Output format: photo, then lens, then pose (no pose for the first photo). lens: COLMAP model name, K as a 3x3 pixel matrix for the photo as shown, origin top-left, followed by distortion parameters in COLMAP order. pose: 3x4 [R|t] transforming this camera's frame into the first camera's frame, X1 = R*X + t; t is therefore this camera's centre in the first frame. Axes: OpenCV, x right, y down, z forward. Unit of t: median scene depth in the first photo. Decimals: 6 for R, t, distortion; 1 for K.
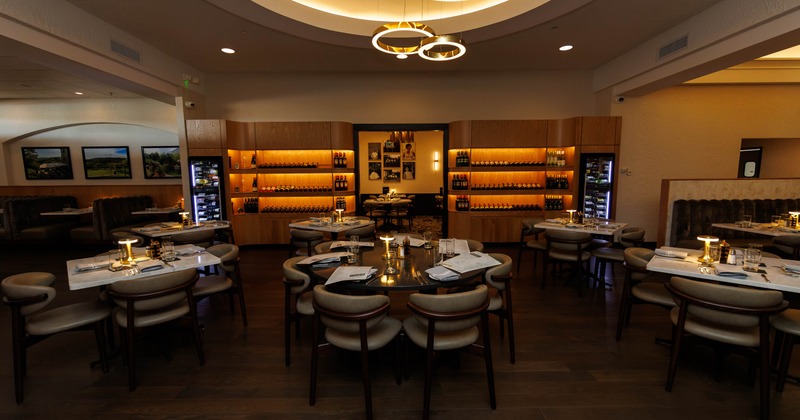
lens RADIAL K [[318.8, 0, 399.4], [0, 318.8, 210.3], [0, 0, 1]] dist [-0.019817, -0.000105]
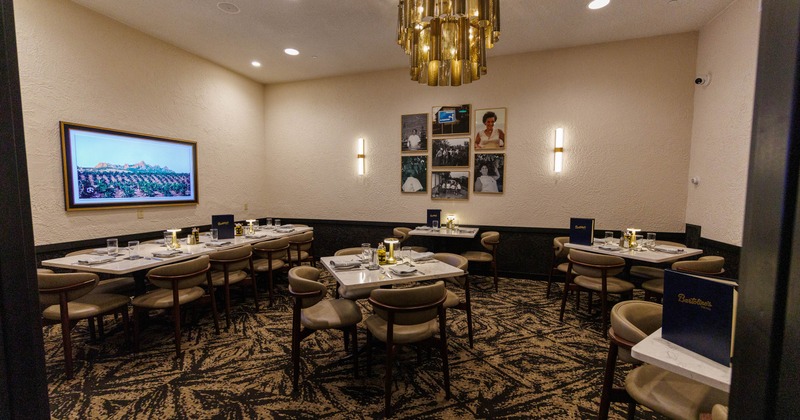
lens RADIAL K [[318.8, 0, 401.3], [0, 318.8, 210.5], [0, 0, 1]] dist [-0.019817, -0.000105]
pose [[0.940573, 0.035095, -0.337774, 0.066326], [-0.046649, 0.998569, -0.026147, -0.057427], [0.336373, 0.040350, 0.940864, 0.553145]]
